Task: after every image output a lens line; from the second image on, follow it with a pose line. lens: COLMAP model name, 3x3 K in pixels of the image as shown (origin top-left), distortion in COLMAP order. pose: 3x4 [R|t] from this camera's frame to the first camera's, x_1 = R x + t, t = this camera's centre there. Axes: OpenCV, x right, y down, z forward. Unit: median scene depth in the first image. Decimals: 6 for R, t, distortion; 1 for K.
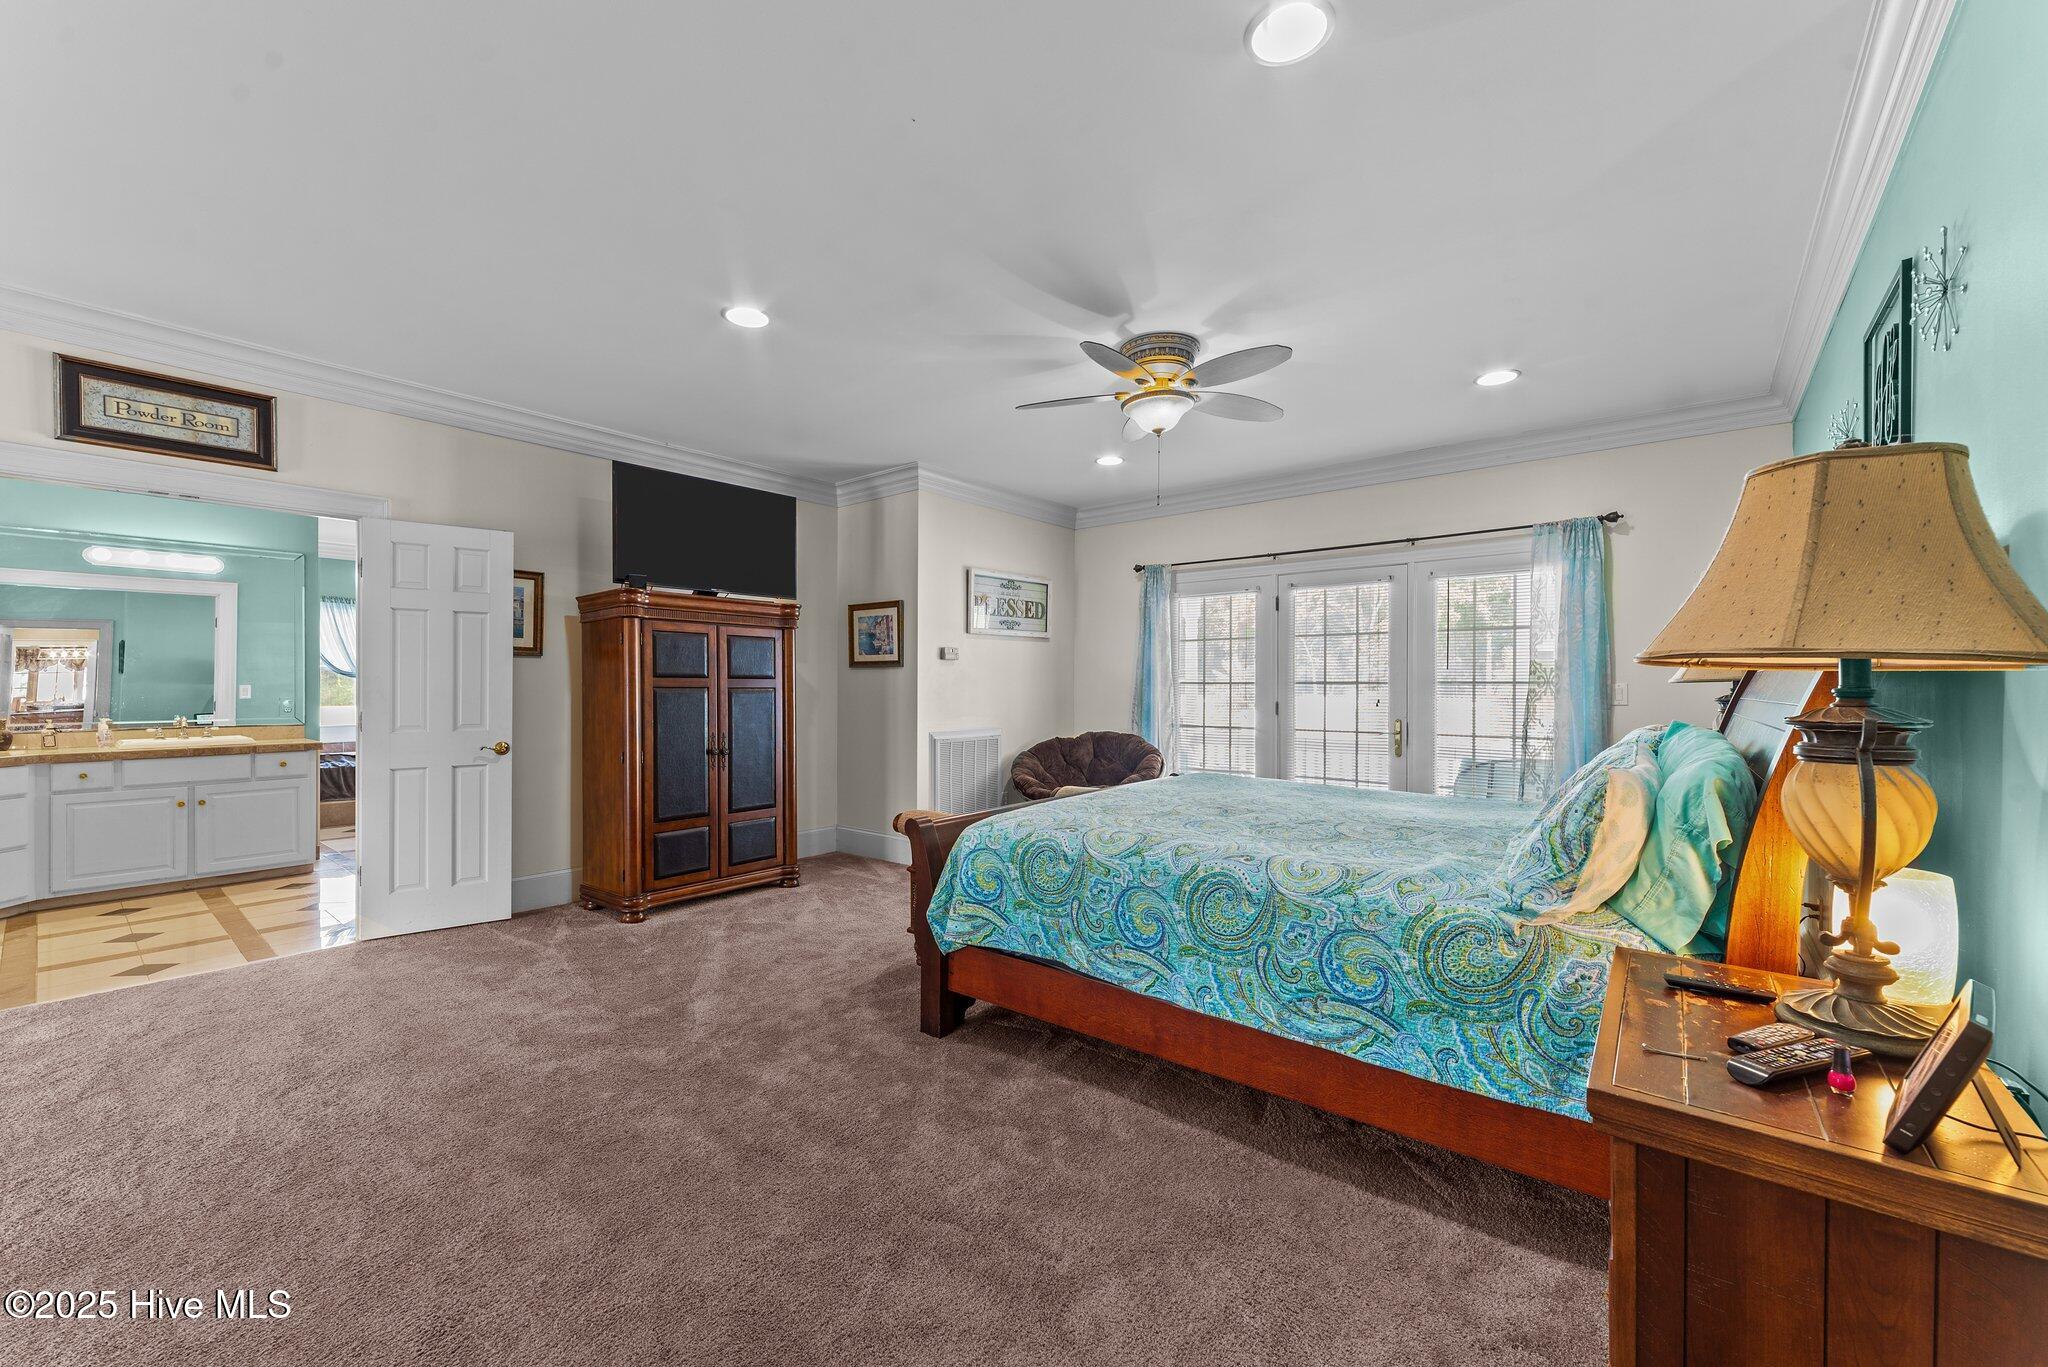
lens RADIAL K [[812.1, 0, 1024.0], [0, 812.1, 683.5], [0, 0, 1]] dist [0.000220, 0.000059]
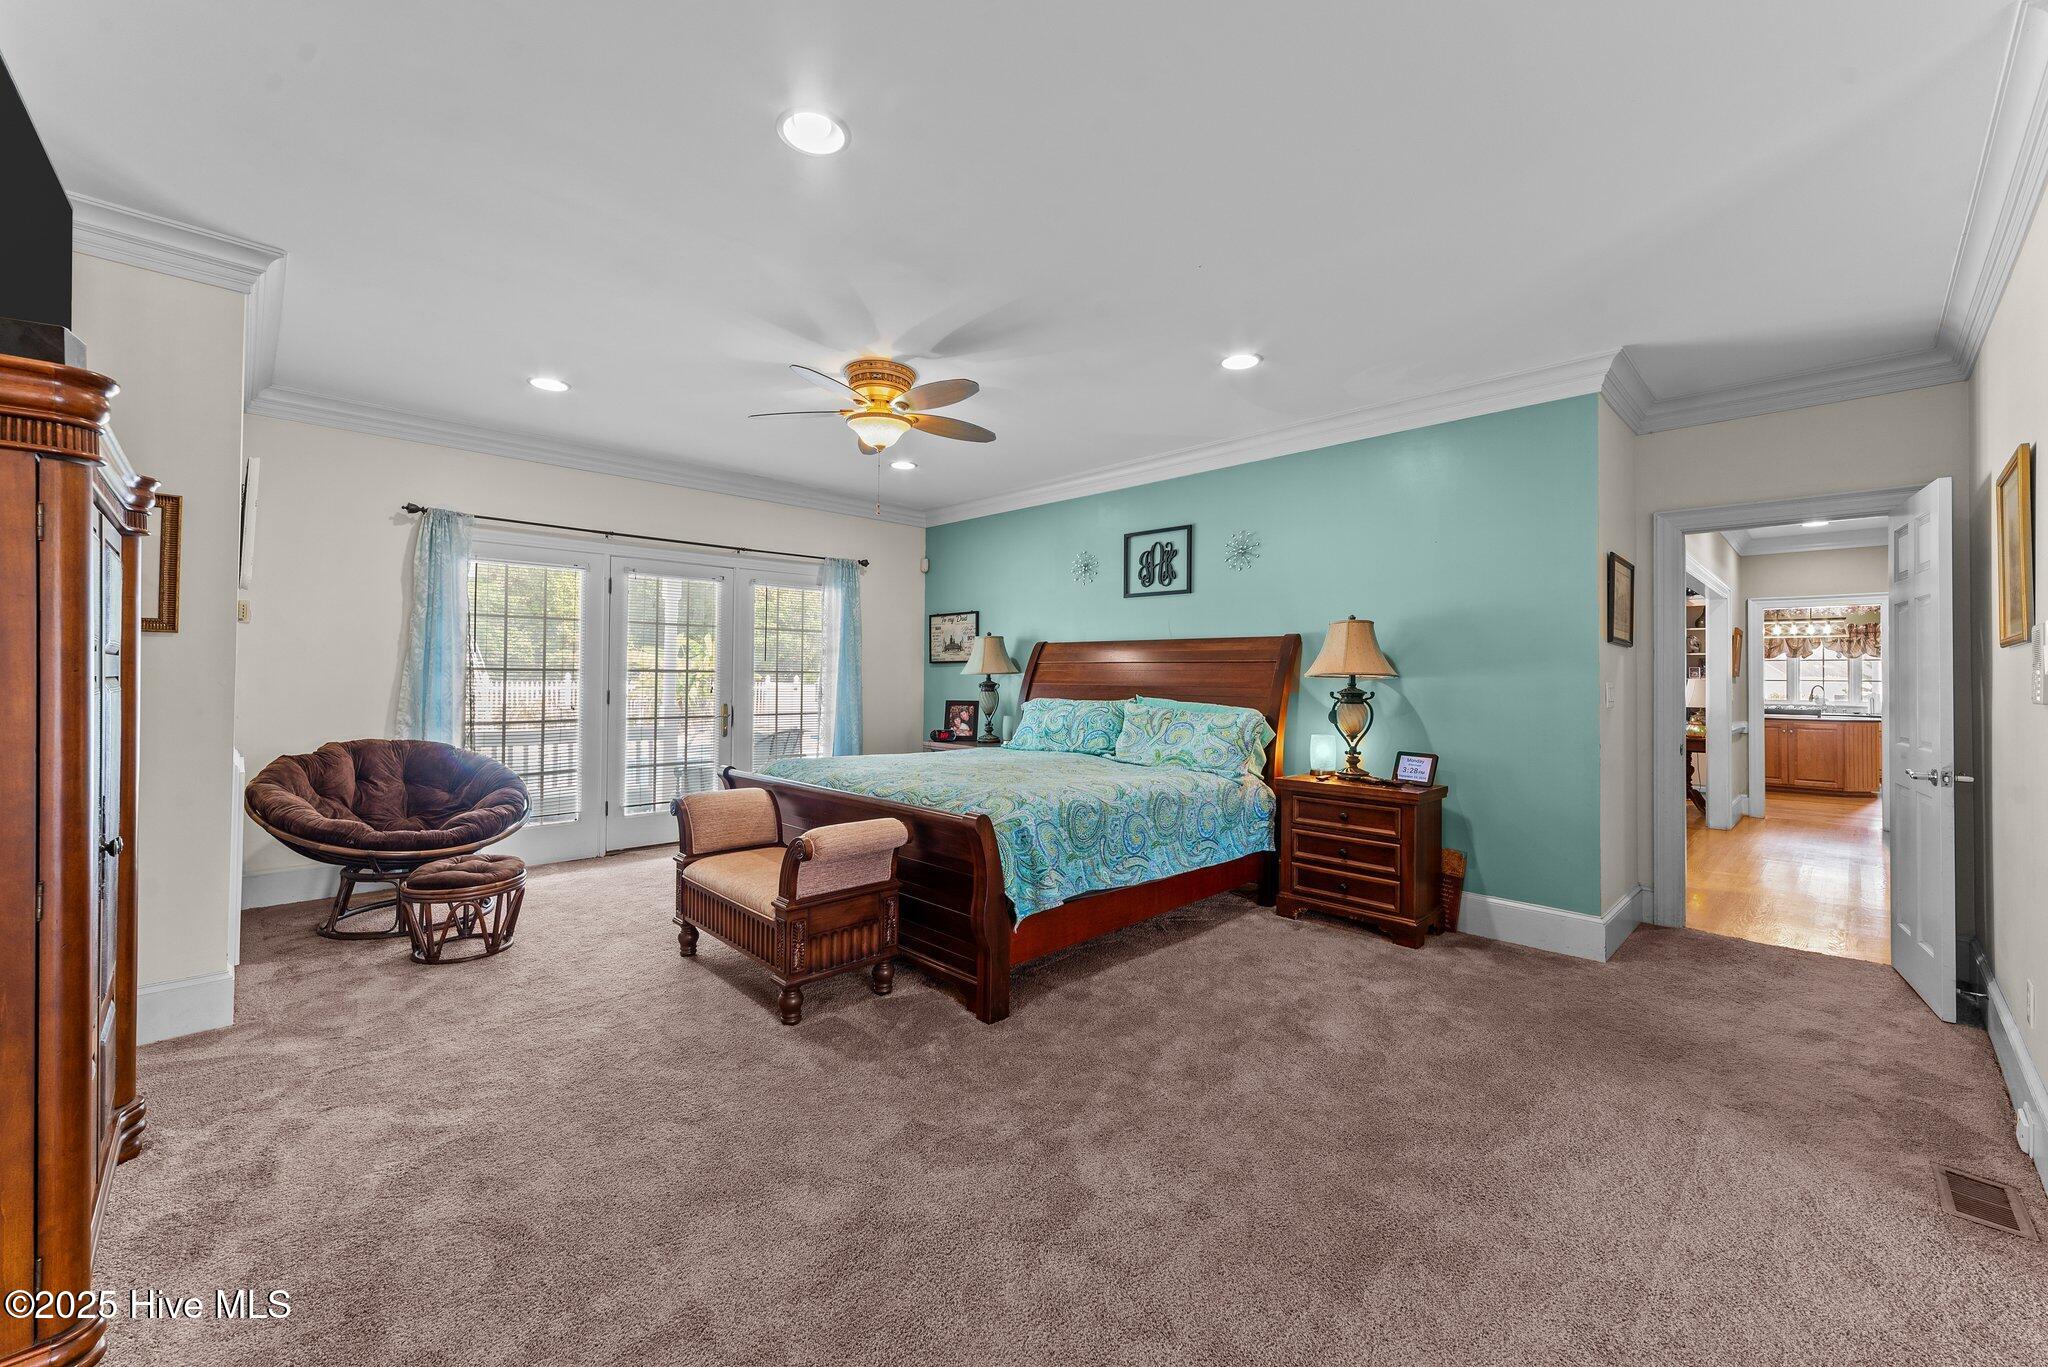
lens RADIAL K [[805.0, 0, 1021.1], [0, 805.0, 662.2], [0, 0, 1]] dist [0.001323, 0.000067]
pose [[0.110380, 0.017053, 0.993743, -1.223186], [-0.012616, 0.999796, -0.015756, -0.003955], [-0.993809, -0.010797, 0.110573, 0.937374]]
